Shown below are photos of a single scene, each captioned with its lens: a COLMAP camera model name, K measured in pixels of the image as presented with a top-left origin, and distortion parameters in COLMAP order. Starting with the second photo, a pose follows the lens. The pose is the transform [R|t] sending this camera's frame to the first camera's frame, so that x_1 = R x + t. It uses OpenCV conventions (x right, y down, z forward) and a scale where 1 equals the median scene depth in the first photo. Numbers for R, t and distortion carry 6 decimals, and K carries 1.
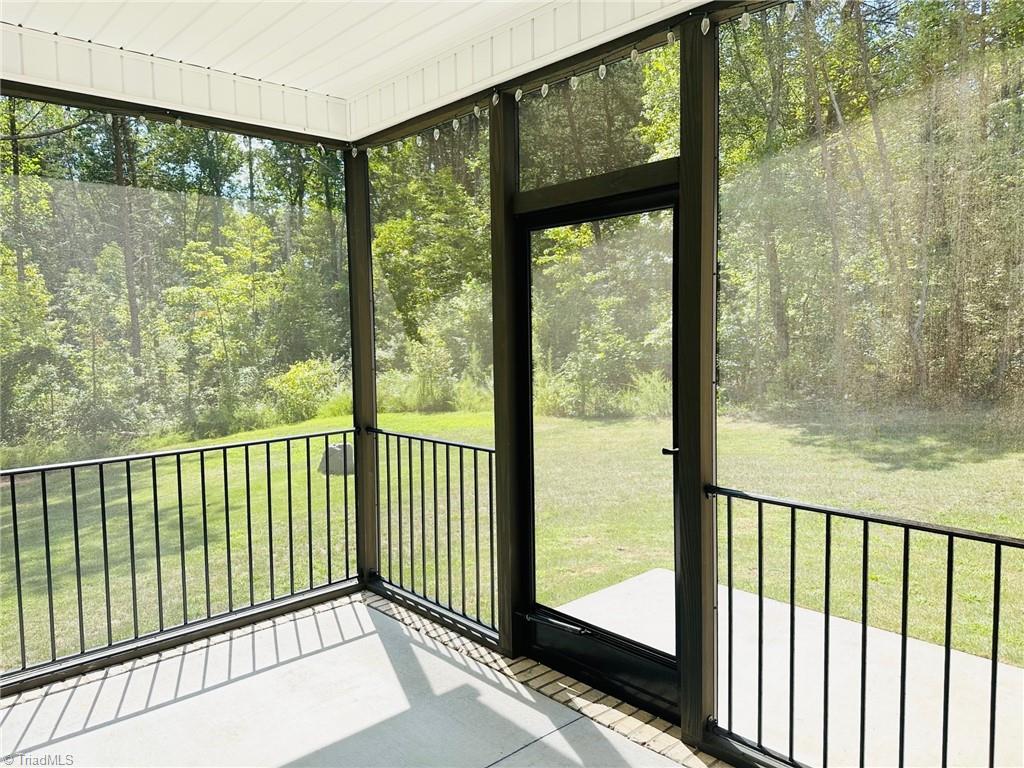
lens RADIAL K [[716.7, 0, 522.5], [0, 716.7, 378.0], [0, 0, 1]] dist [0.041657, -0.058619]
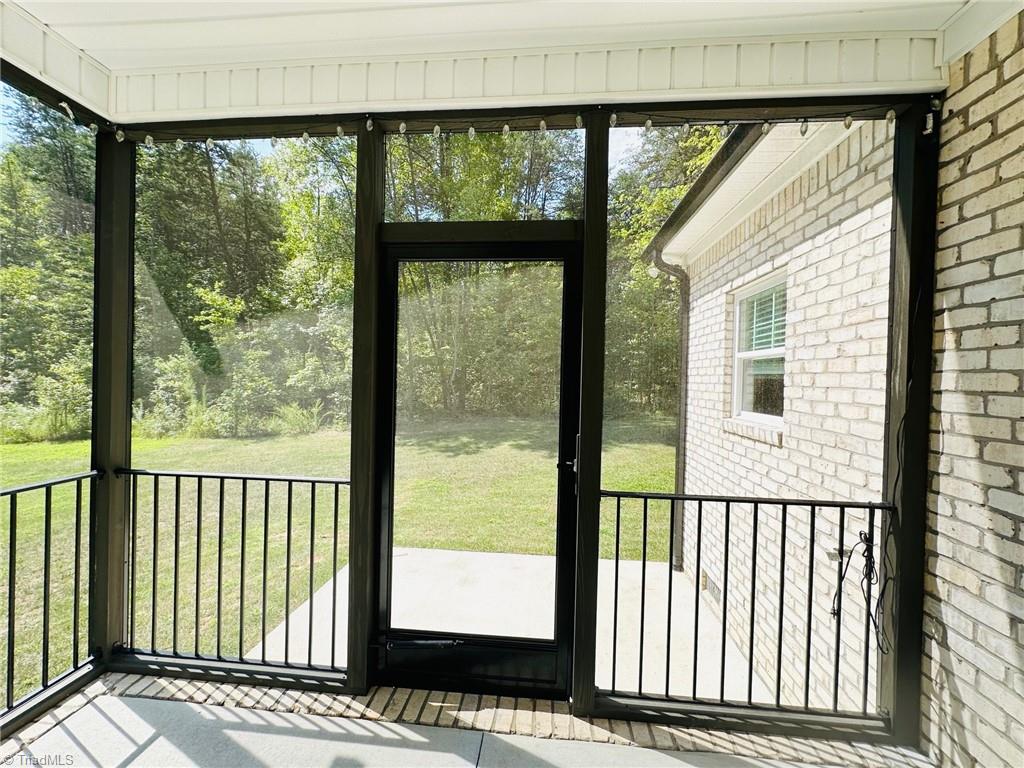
lens RADIAL K [[409.0, 0, 514.2], [0, 409.0, 383.0], [0, 0, 1]] dist [-0.003092, 0.000195]
pose [[0.745796, 0.026528, 0.665645, -0.198797], [0.012501, 0.998474, -0.053798, 0.001692], [-0.666057, 0.048444, 0.744326, 0.360093]]
